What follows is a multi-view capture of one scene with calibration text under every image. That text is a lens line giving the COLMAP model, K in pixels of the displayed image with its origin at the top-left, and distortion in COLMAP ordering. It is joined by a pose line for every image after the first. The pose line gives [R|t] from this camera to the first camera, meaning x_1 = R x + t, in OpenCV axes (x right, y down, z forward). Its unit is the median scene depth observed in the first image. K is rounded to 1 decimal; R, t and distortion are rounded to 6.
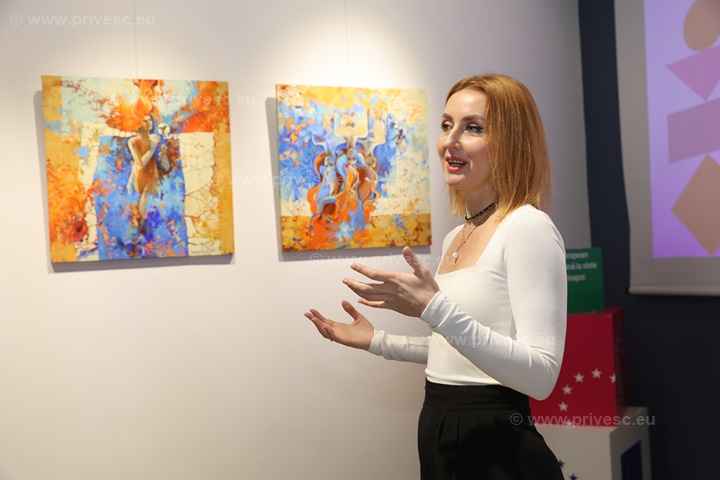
lens RADIAL K [[787.0, 0, 360.0], [0, 787.0, 240.0], [0, 0, 1]] dist [0.007787, 0.006741]
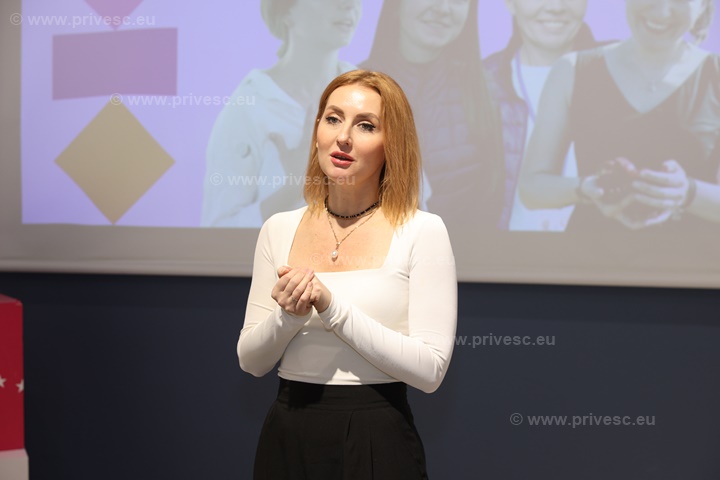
lens RADIAL K [[1391.8, 0, 362.4], [0, 1391.8, 239.2], [0, 0, 1]] dist [0.024252, 0.029300]
pose [[0.599390, -0.000390, 0.800457, -0.503119], [-0.054723, 0.997640, 0.041462, -0.035189], [-0.798584, -0.068655, 0.597955, -0.048527]]
